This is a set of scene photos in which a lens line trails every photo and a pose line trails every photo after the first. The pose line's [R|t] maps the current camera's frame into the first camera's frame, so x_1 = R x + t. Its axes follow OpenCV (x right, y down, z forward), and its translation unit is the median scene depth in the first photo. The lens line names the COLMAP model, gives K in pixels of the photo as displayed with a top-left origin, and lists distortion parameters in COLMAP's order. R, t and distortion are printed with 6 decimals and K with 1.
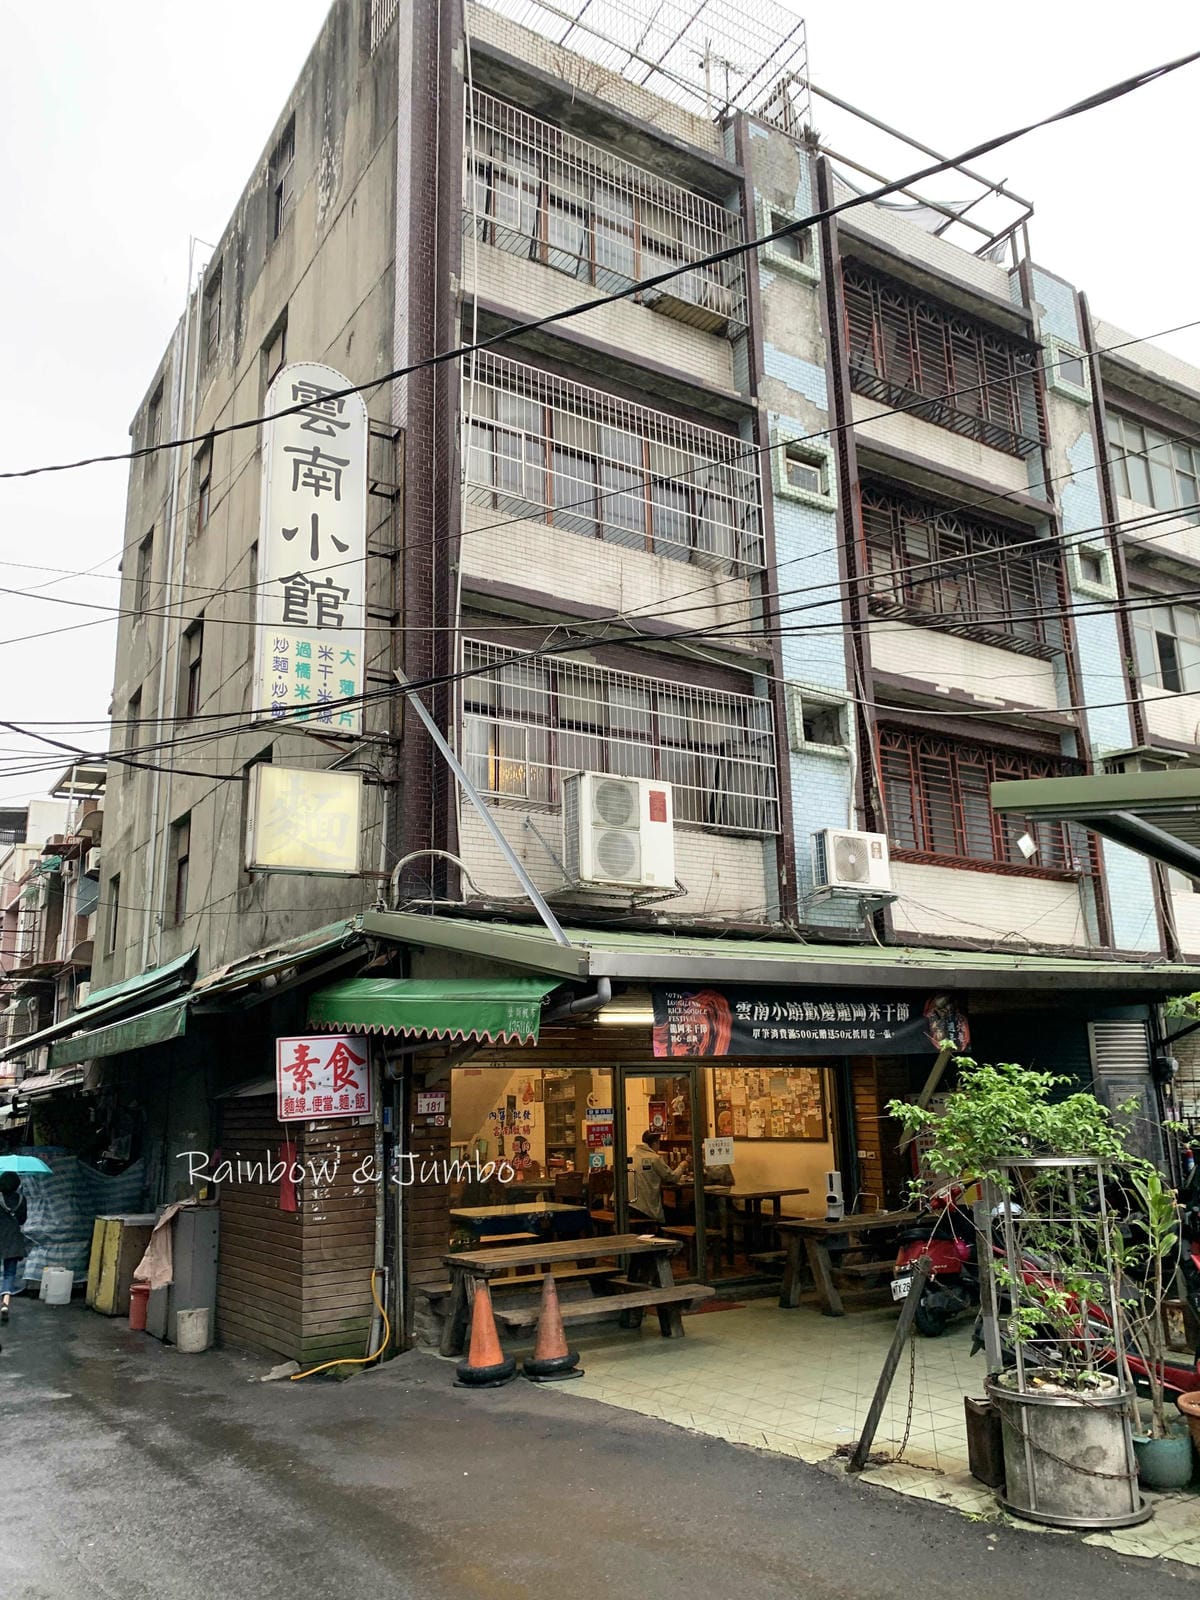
lens RADIAL K [[1193.4, 0, 599.4], [0, 1193.4, 802.6], [0, 0, 1]] dist [-0.020779, 0.002662]
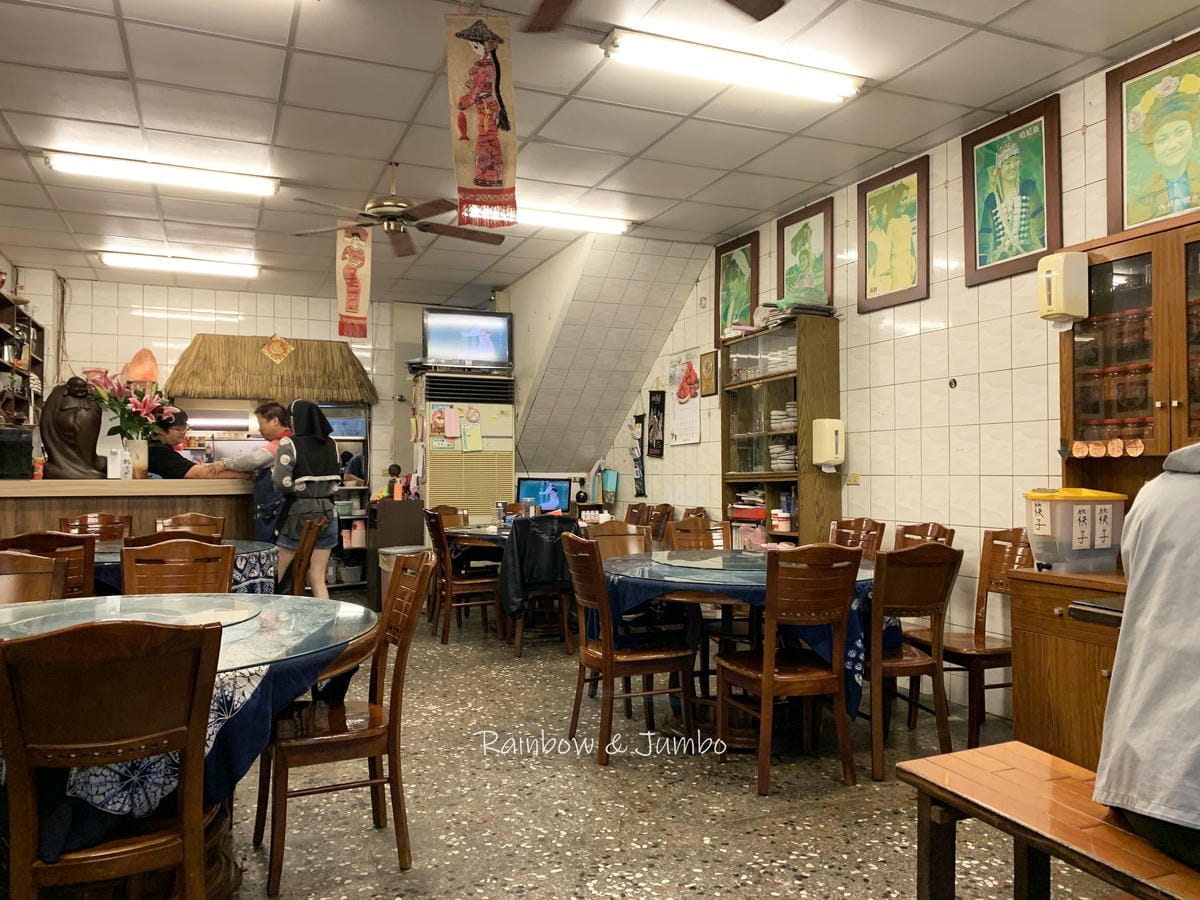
lens RADIAL K [[895.1, 0, 598.9], [0, 895.1, 448.0], [0, 0, 1]] dist [-0.020779, 0.002662]
pose [[0.986980, 0.023204, -0.159163, -0.037989], [0.013332, 0.974332, 0.224721, 0.197728], [0.160292, -0.223917, 0.961336, 0.658624]]
